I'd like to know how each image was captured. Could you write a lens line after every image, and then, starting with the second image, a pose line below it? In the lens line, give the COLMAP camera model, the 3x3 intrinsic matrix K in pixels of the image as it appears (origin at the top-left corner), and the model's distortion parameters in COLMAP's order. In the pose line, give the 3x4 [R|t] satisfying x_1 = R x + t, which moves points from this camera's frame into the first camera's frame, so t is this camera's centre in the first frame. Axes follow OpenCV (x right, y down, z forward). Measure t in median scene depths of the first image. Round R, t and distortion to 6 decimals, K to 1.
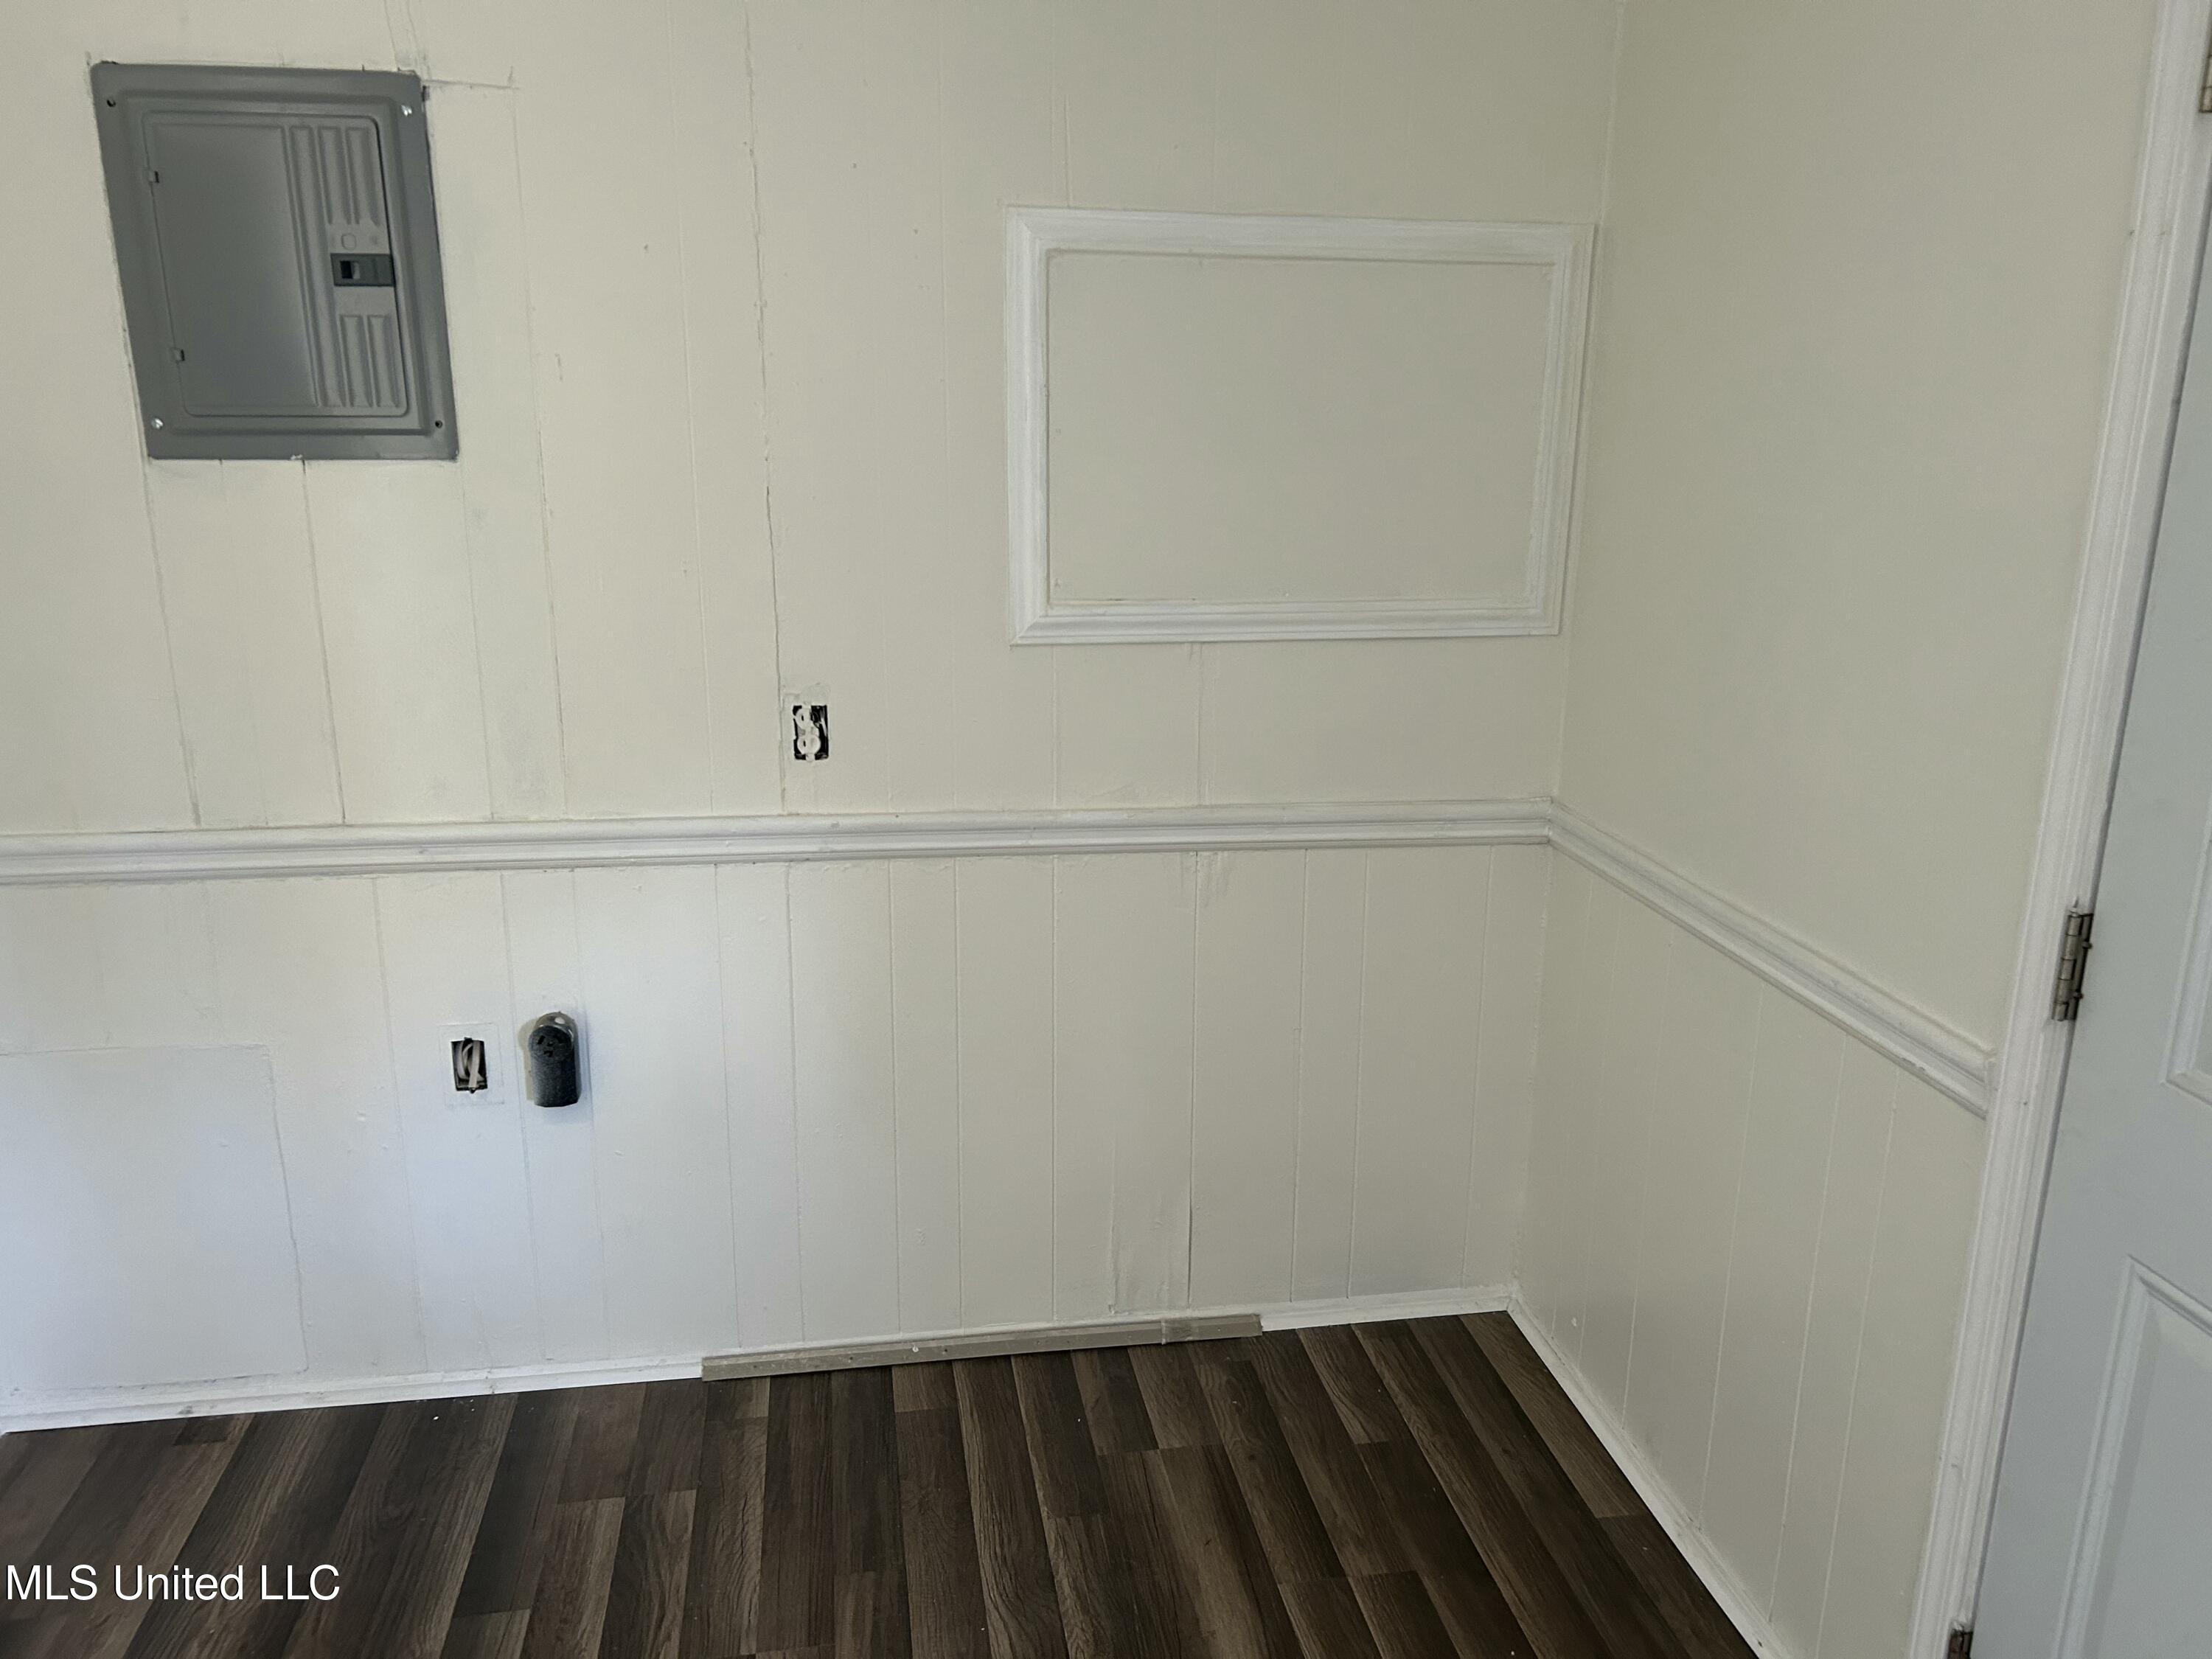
lens RADIAL K [[1655.4, 0, 1122.2], [0, 1655.4, 834.2], [0, 0, 1]] dist [0.051675, -0.064531]
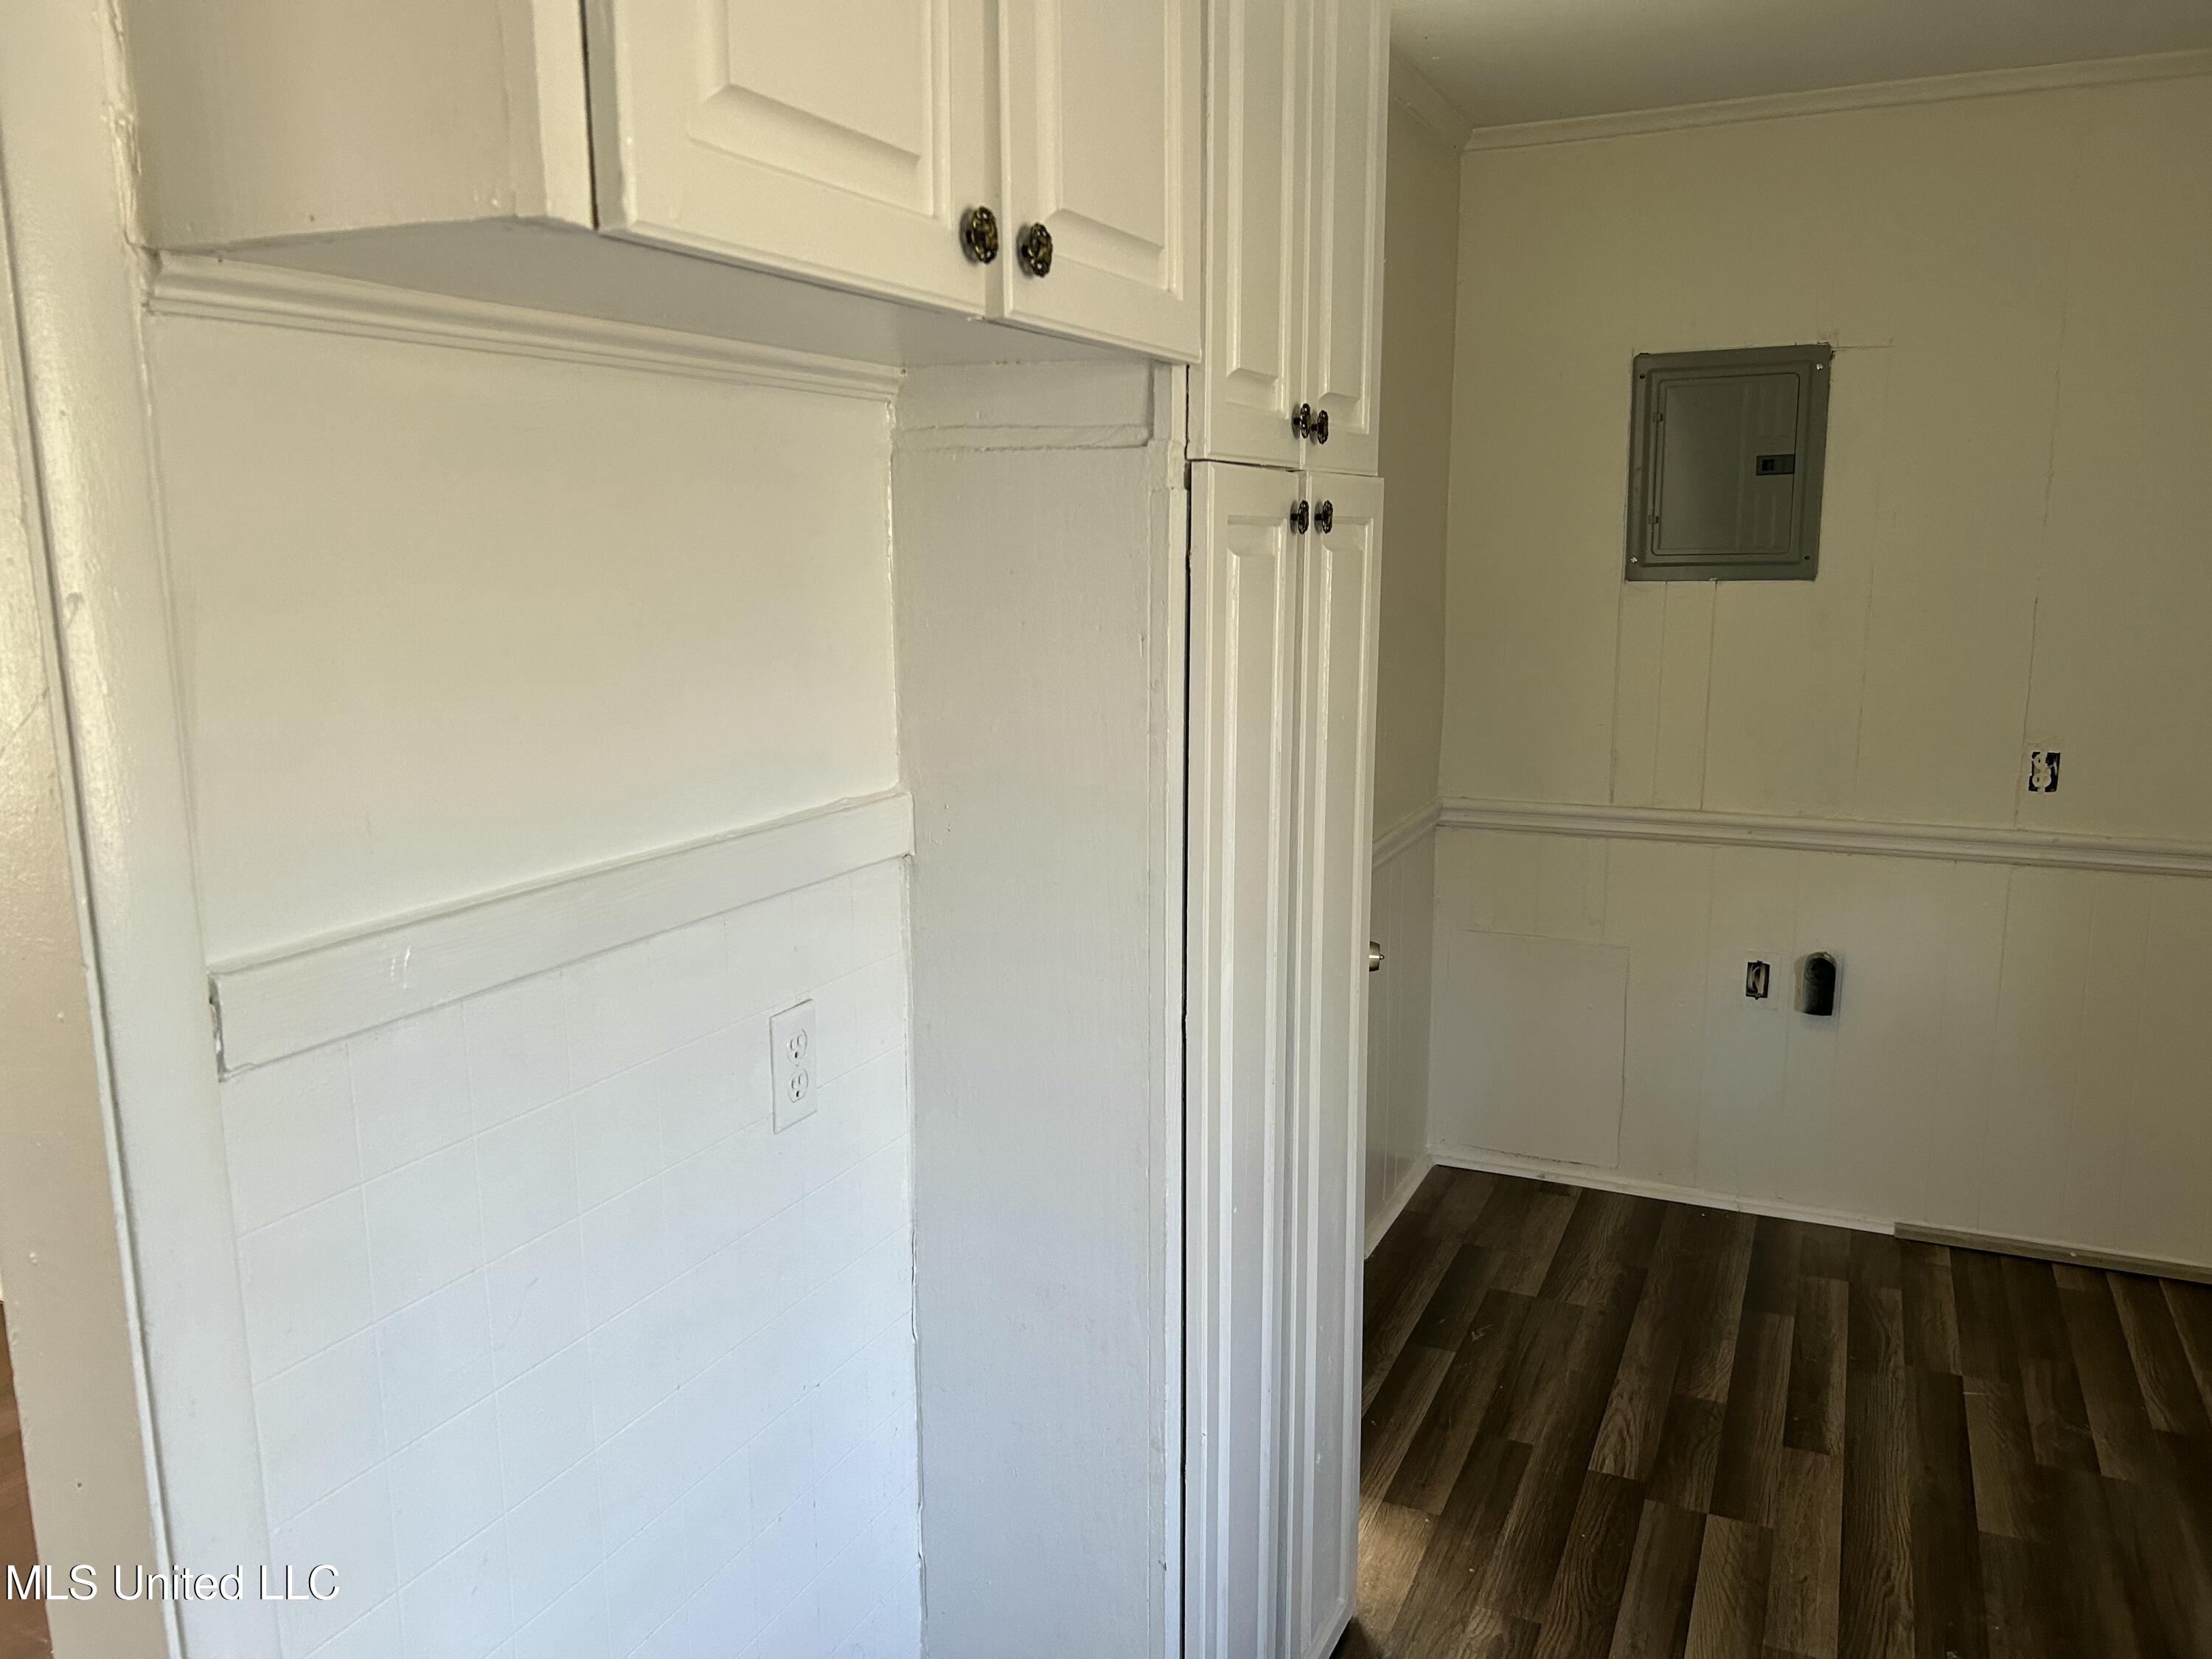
lens RADIAL K [[1655.4, 0, 1105.9], [0, 1655.4, 853.5], [0, 0, 1]] dist [0.051675, -0.064531]
pose [[0.832151, 0.083773, -0.548185, -0.068324], [-0.137540, 0.988815, -0.057677, 0.195330], [0.537221, 0.123394, 0.834366, -0.584580]]
